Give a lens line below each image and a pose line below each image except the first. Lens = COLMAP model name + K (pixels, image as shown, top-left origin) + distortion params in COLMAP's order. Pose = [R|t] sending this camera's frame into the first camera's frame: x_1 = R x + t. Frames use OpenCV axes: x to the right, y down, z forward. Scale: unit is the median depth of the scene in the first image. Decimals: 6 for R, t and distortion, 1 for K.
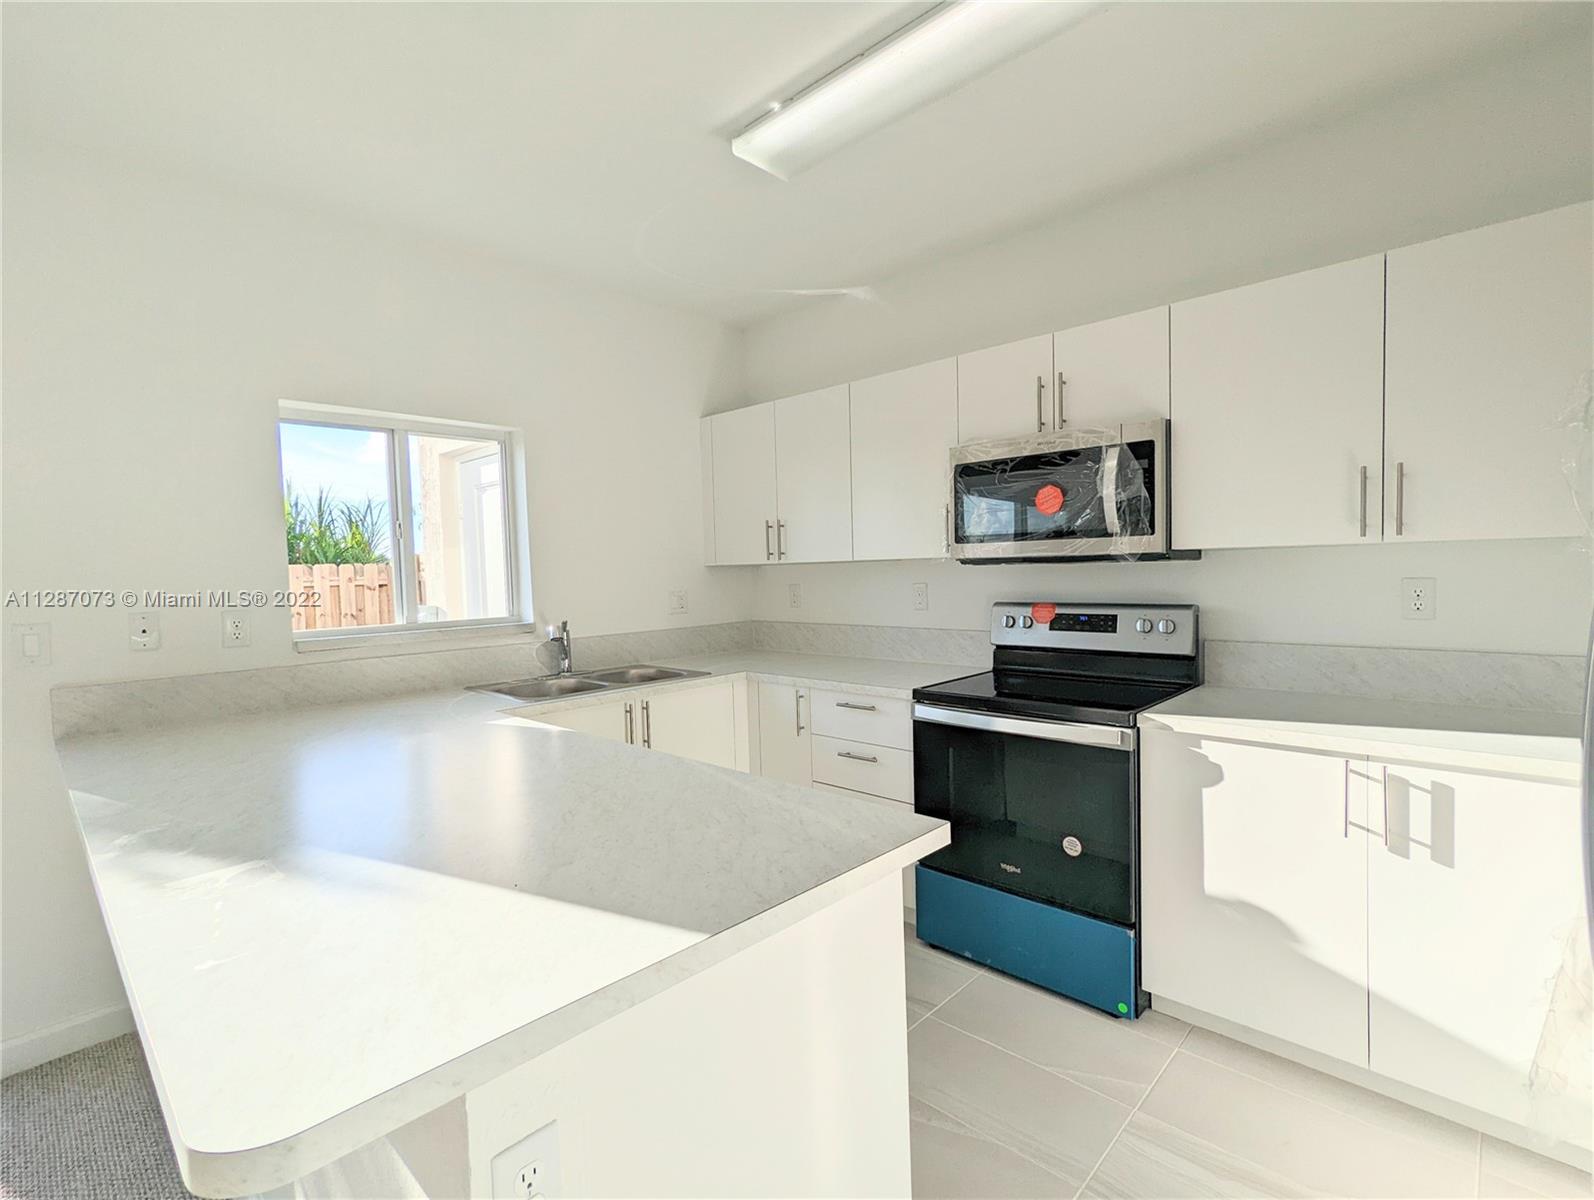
lens RADIAL K [[756.6, 0, 807.5], [0, 756.6, 608.8], [0, 0, 1]] dist [-0.001111, -0.000078]
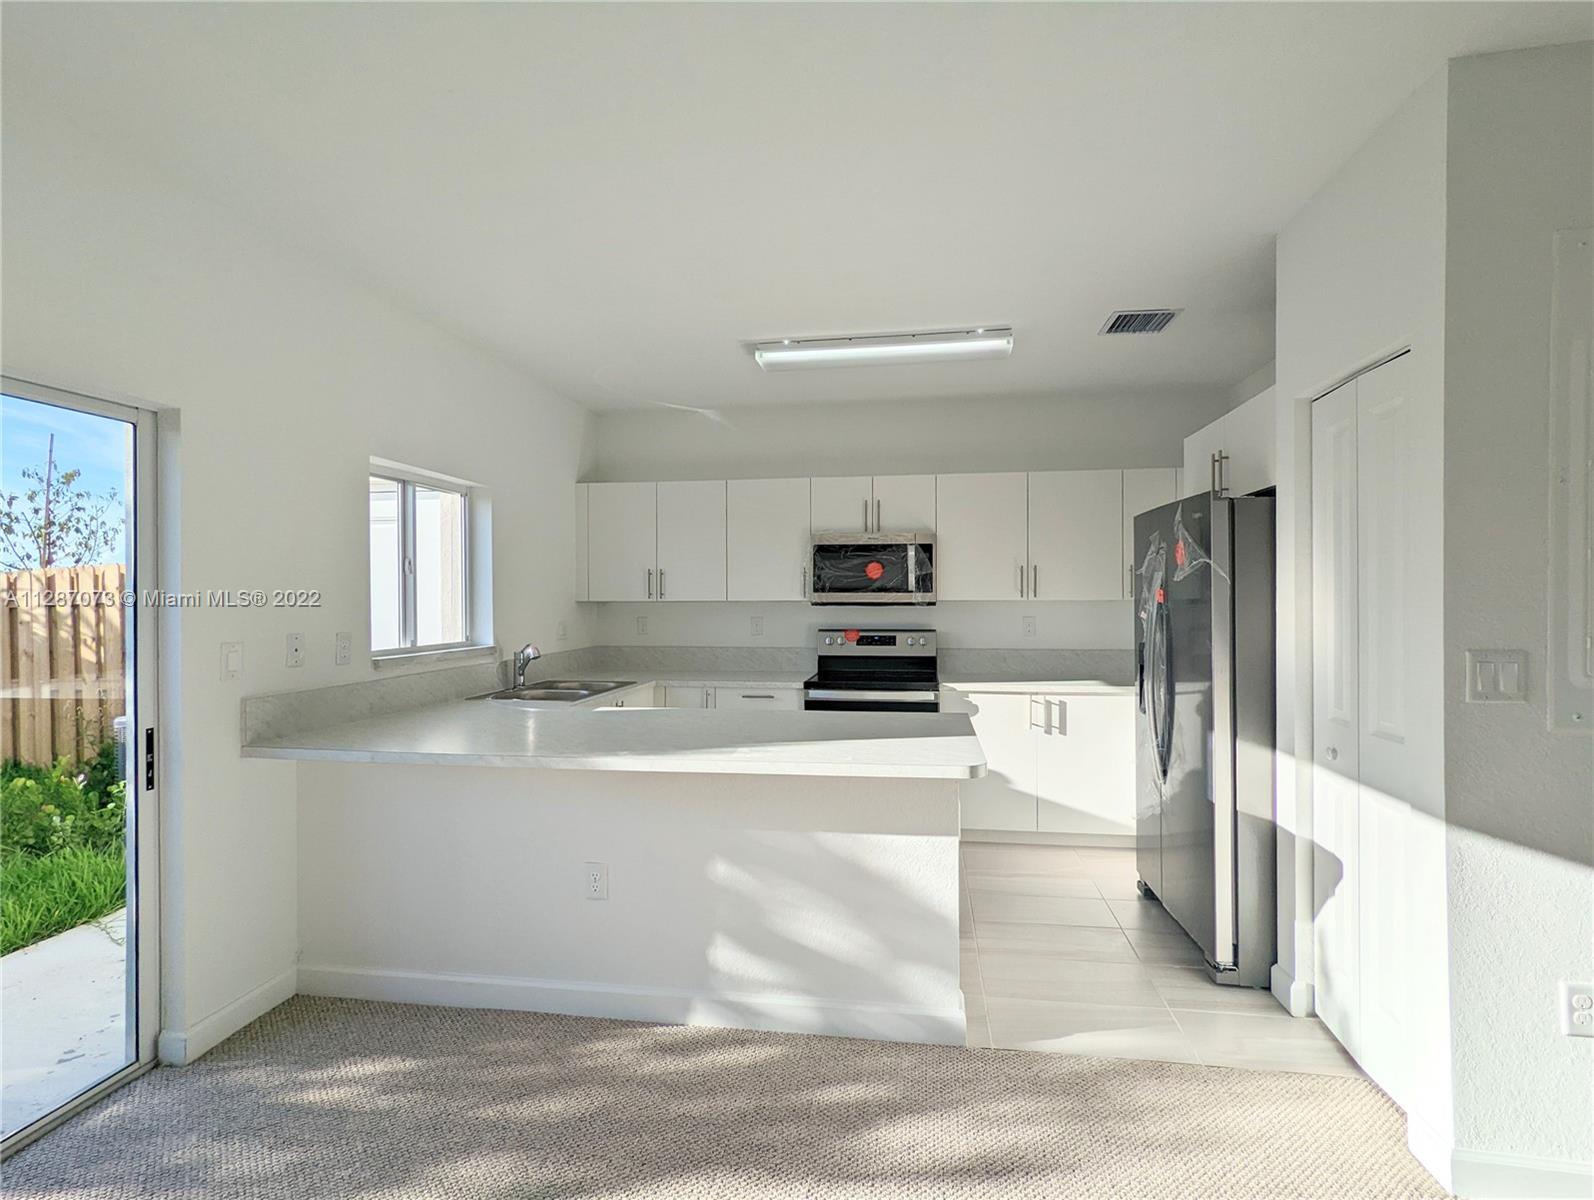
lens RADIAL K [[756.6, 0, 807.5], [0, 756.6, 608.8], [0, 0, 1]] dist [-0.001111, -0.000078]
pose [[0.823313, 0.017675, 0.567313, -0.779390], [0.011351, 0.998802, -0.047592, 0.027454], [-0.567475, 0.045623, 0.822126, -0.348486]]
